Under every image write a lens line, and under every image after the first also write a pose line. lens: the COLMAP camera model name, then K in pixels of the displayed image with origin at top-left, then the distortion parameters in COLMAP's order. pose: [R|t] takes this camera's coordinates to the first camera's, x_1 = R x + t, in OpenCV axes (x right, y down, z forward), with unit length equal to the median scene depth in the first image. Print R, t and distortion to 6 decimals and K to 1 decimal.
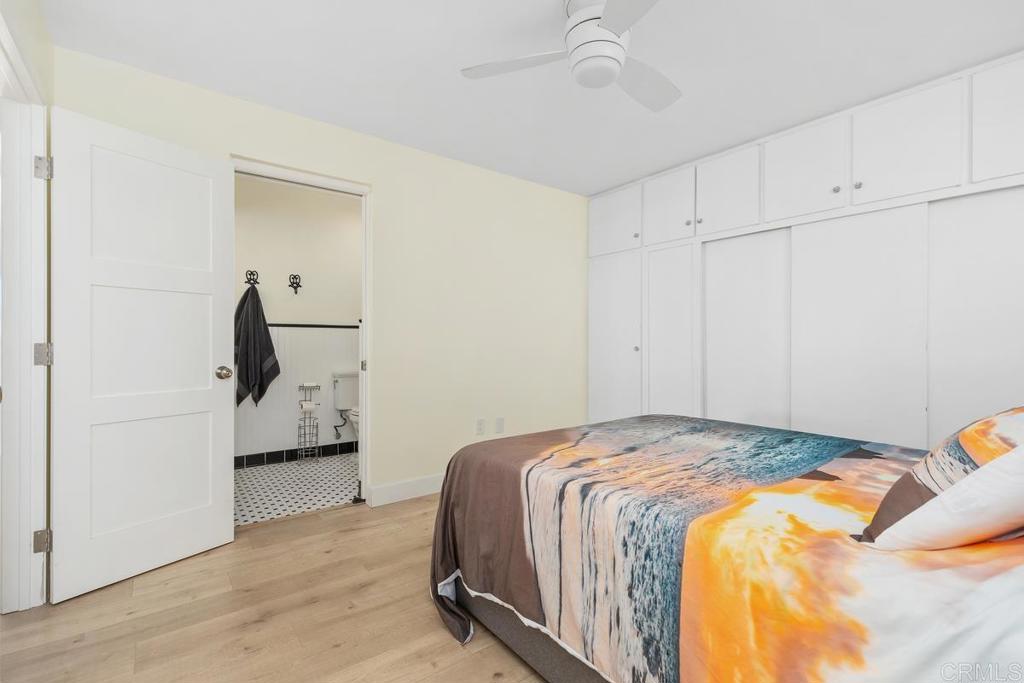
lens RADIAL K [[455.9, 0, 512.0], [0, 455.9, 341.5], [0, 0, 1]] dist [0.002853, -0.000078]
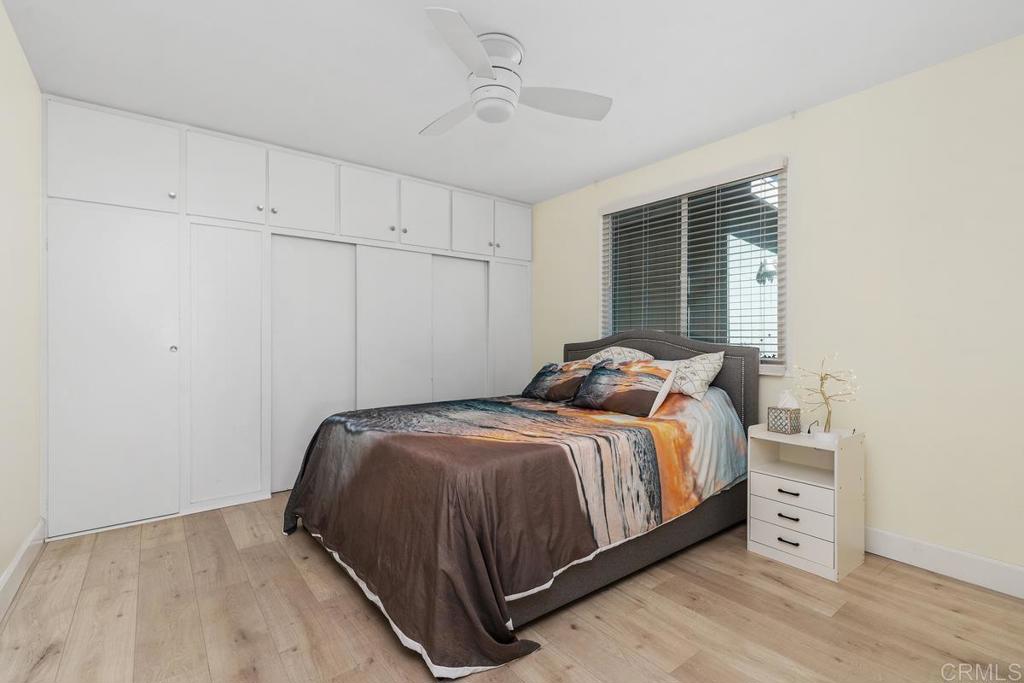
lens RADIAL K [[461.2, 0, 512.0], [0, 461.2, 341.5], [0, 0, 1]] dist [0.010334, -0.000243]
pose [[-0.000784, -0.003710, 0.999993, -1.444673], [-0.001723, 0.999992, 0.003709, -0.000832], [-0.999998, -0.001720, -0.000790, 1.388821]]
